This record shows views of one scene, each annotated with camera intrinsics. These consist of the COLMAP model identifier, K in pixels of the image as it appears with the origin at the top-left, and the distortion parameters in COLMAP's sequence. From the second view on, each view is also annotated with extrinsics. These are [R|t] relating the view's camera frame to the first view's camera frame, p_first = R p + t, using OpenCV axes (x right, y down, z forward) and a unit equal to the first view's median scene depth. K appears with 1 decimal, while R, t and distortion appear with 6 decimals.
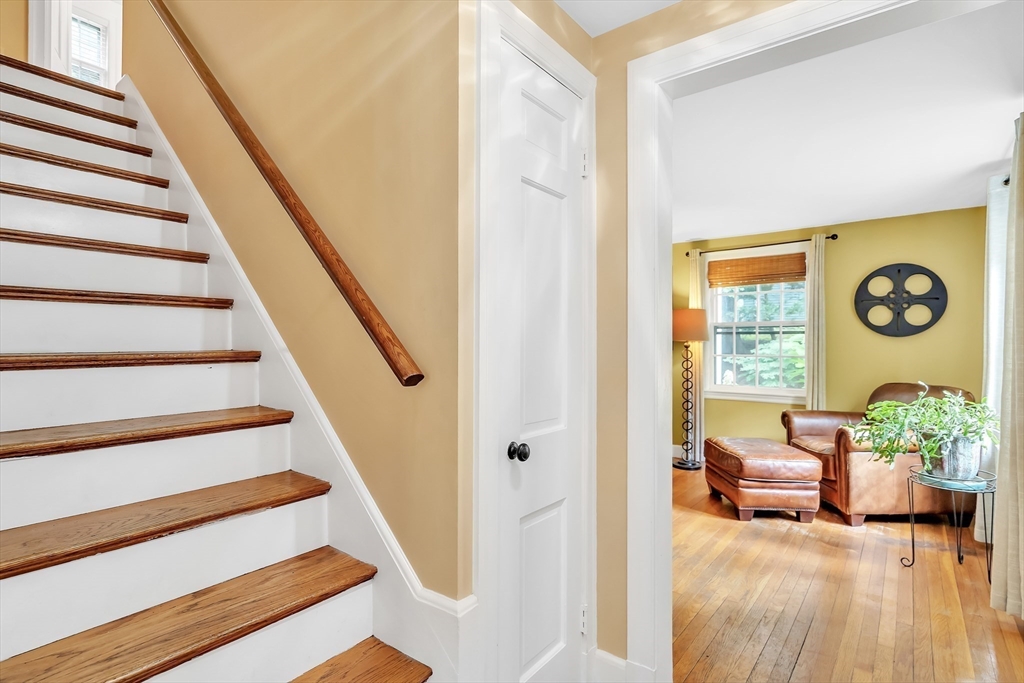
lens RADIAL K [[518.0, 0, 517.7], [0, 518.0, 340.9], [0, 0, 1]] dist [-0.000045, 0.000718]
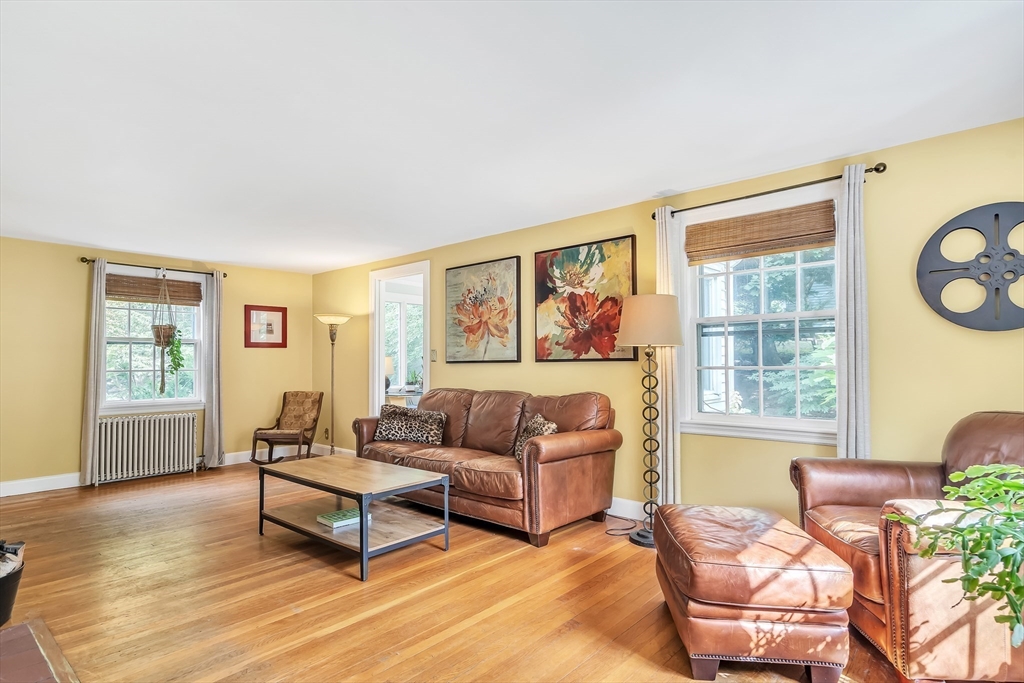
lens RADIAL K [[546.2, 0, 515.1], [0, 546.2, 353.5], [0, 0, 1]] dist [-0.001214, -0.000011]
pose [[0.997839, -0.009089, -0.065073, 0.237885], [0.008281, 0.999885, -0.012677, 0.020269], [0.065181, 0.012111, 0.997800, 0.358343]]
